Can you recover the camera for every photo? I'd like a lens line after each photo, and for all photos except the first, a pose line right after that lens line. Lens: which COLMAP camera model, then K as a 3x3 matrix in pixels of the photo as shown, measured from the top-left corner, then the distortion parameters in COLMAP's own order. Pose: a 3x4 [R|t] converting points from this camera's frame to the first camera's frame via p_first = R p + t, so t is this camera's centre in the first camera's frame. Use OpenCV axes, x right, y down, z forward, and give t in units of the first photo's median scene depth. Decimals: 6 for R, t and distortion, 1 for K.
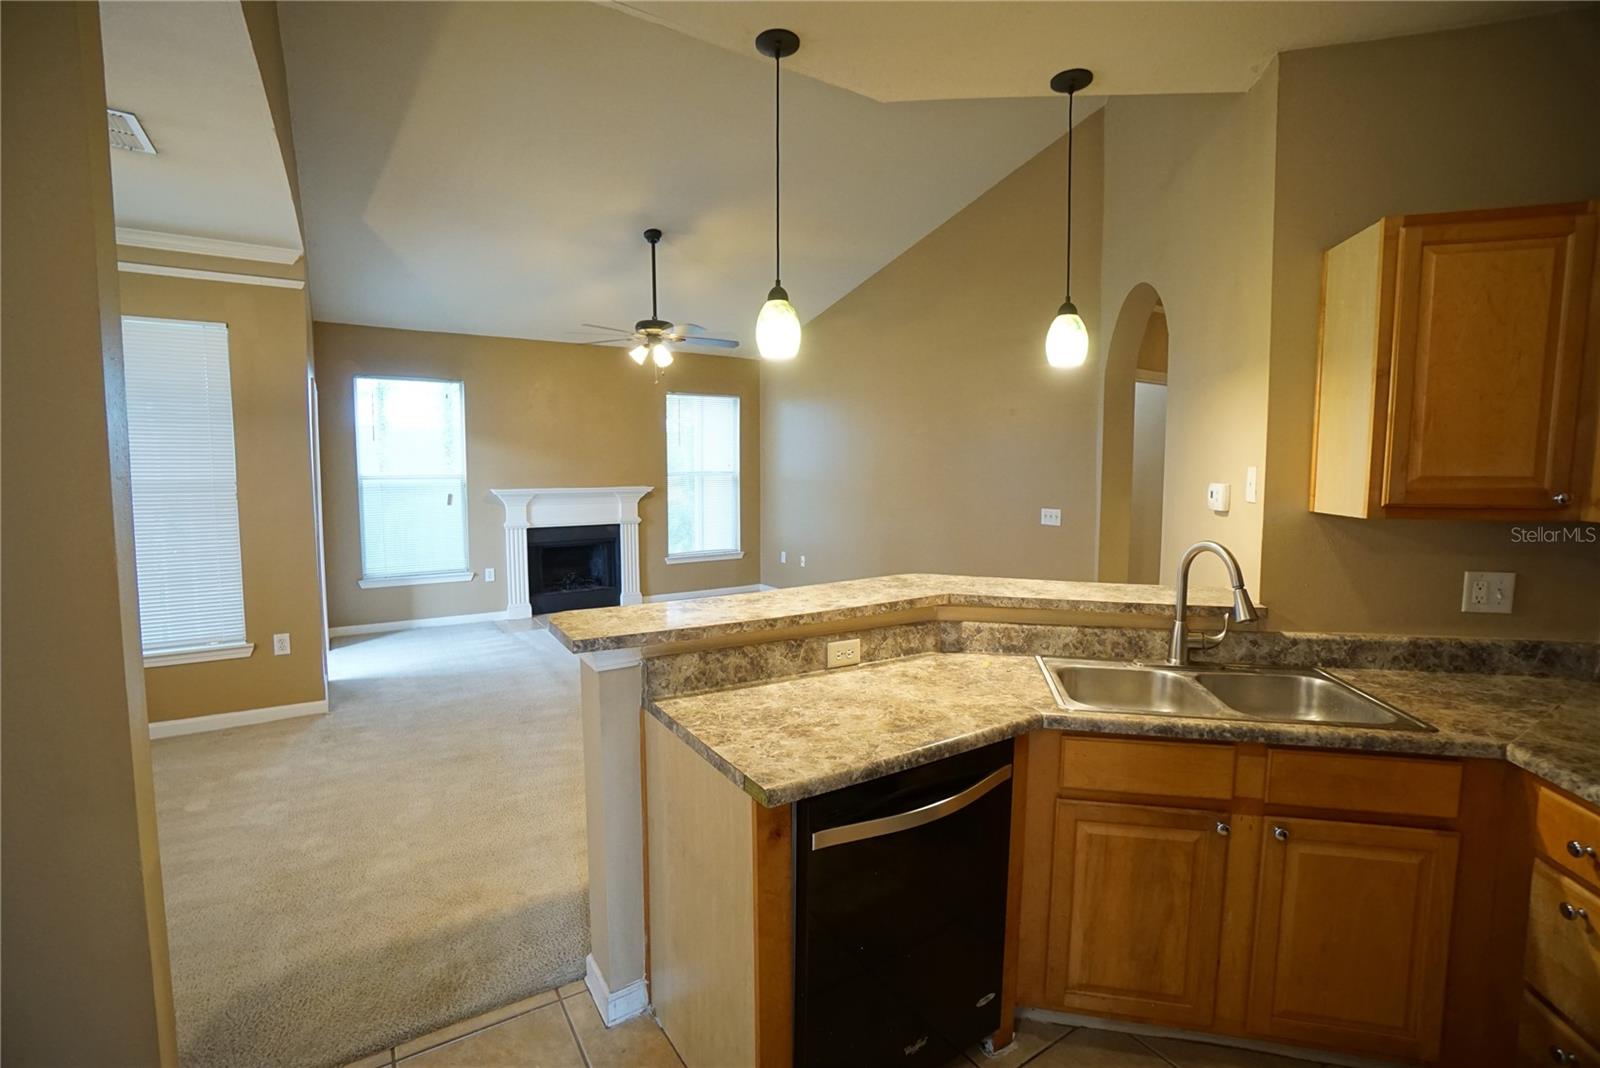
lens RADIAL K [[708.6, 0, 796.3], [0, 708.6, 532.7], [0, 0, 1]] dist [-0.040091, 0.009353]
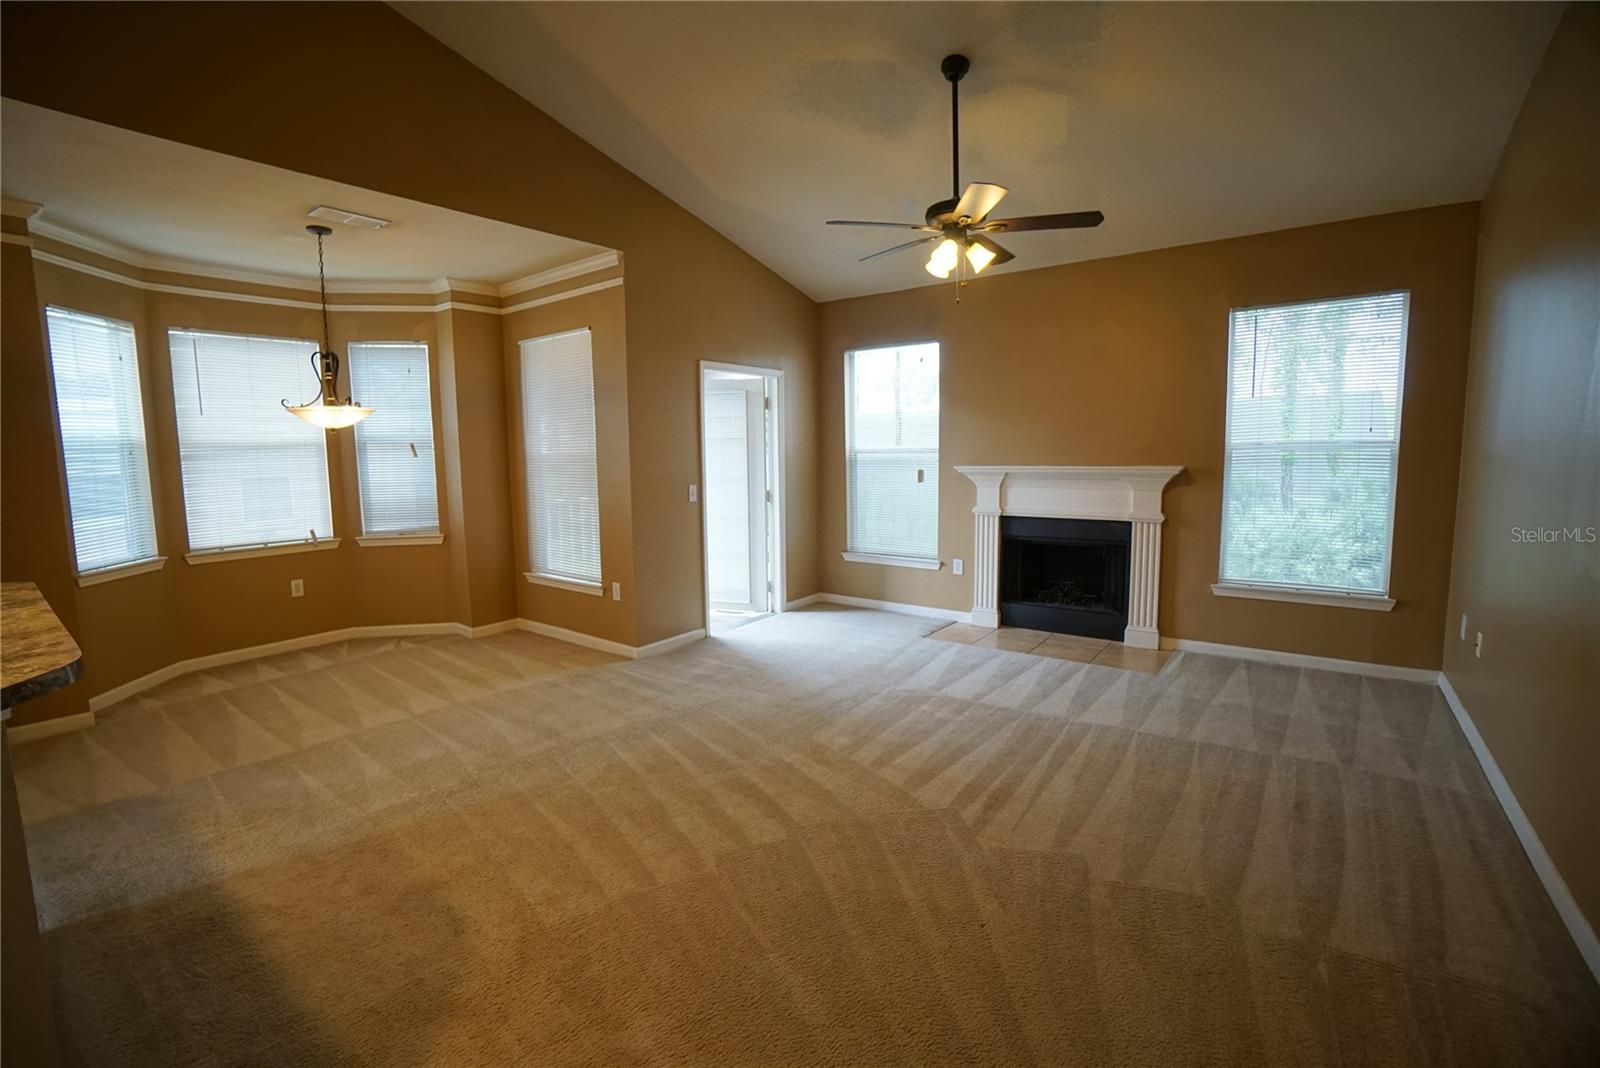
lens RADIAL K [[708.6, 0, 788.8], [0, 708.6, 530.2], [0, 0, 1]] dist [-0.040091, 0.009353]
pose [[0.343527, 0.103368, -0.933437, 4.521507], [-0.066843, 0.994095, 0.085485, -0.691126], [0.936761, 0.033027, 0.348408, 8.242622]]
